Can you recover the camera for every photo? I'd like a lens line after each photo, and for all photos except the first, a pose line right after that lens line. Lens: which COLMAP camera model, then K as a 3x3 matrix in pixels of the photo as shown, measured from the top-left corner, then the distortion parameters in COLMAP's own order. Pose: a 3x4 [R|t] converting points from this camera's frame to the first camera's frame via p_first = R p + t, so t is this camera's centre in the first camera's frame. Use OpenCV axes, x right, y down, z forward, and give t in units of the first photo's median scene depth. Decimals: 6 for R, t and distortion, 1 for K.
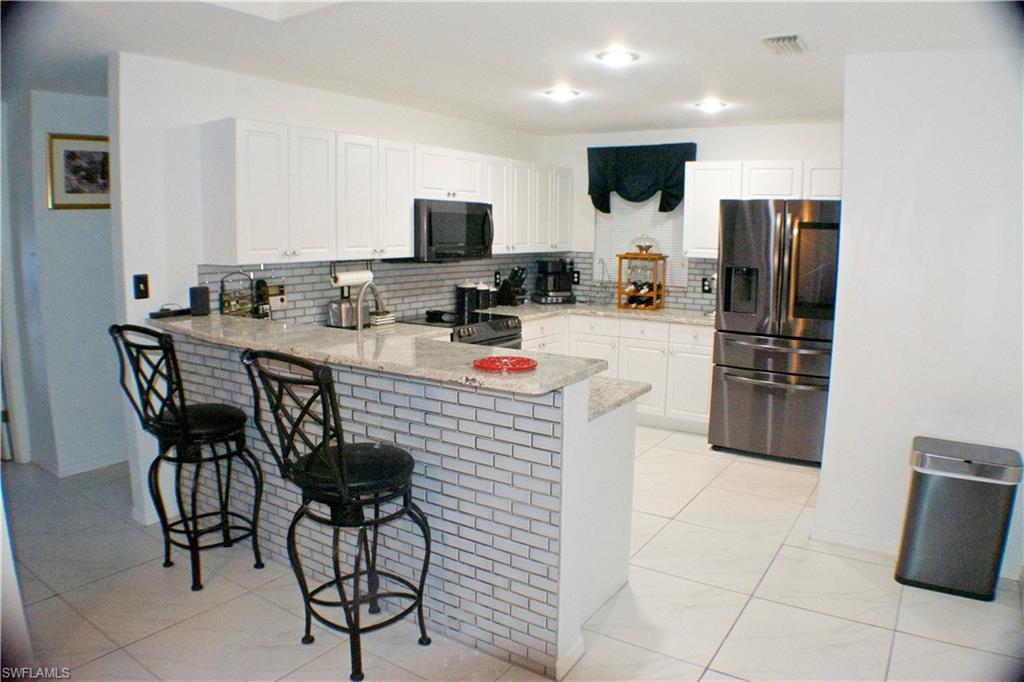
lens RADIAL K [[692.5, 0, 512.4], [0, 692.5, 327.5], [0, 0, 1]] dist [-0.172216, 0.029524]
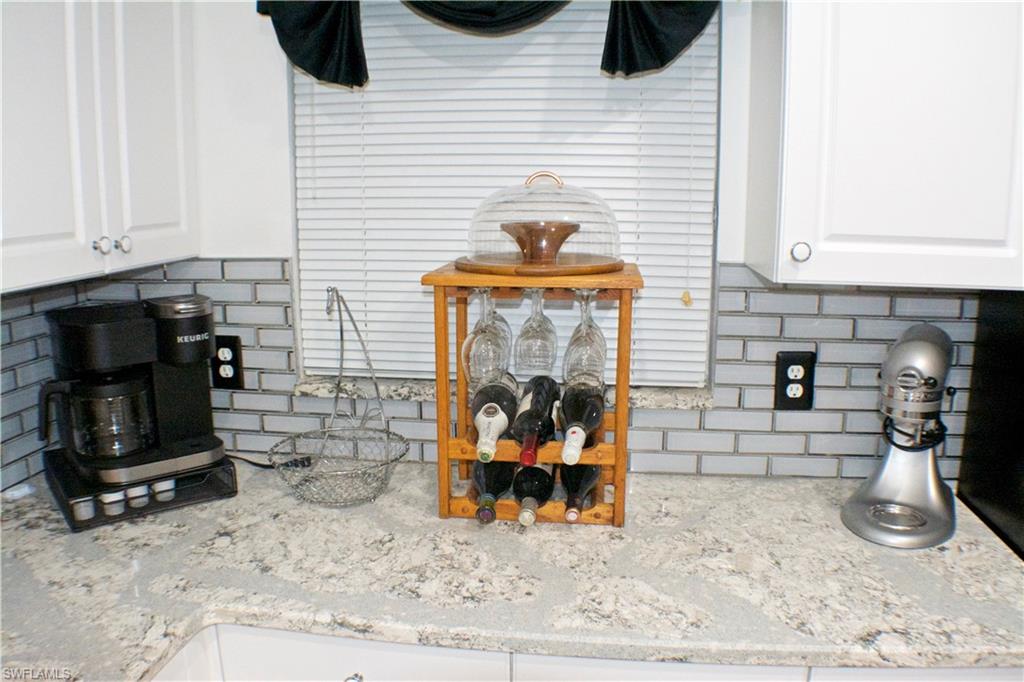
lens RADIAL K [[808.8, 0, 541.7], [0, 808.8, 346.8], [0, 0, 1]] dist [-0.166862, 0.009912]
pose [[0.890993, -0.098839, 0.443127, 0.076416], [0.070285, 0.994277, 0.080452, -0.103174], [-0.448543, -0.040537, 0.892841, 0.781988]]
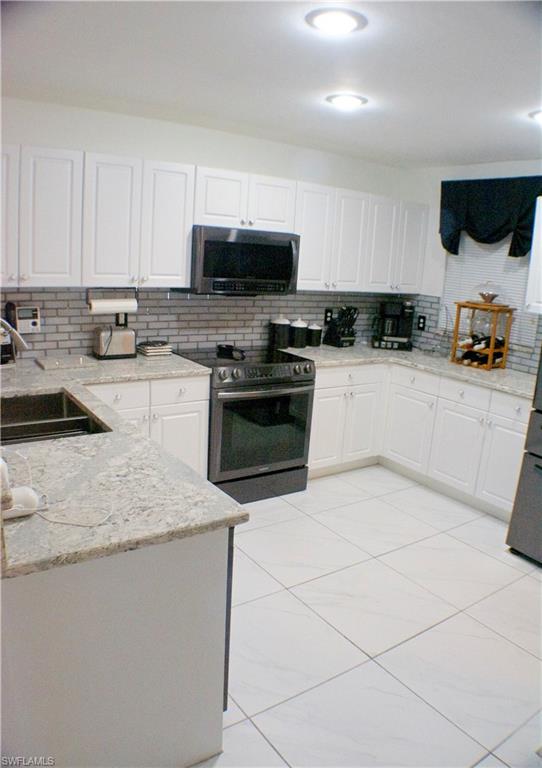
lens RADIAL K [[549.8, 0, 271.0], [0, 549.8, 384.0], [0, 0, 1]] dist [-0.174204, 0.000894]
pose [[0.925912, 0.127327, -0.355634, 0.193460], [-0.101271, 0.990686, 0.091028, -0.041068], [0.363912, -0.048269, 0.930182, 0.276540]]
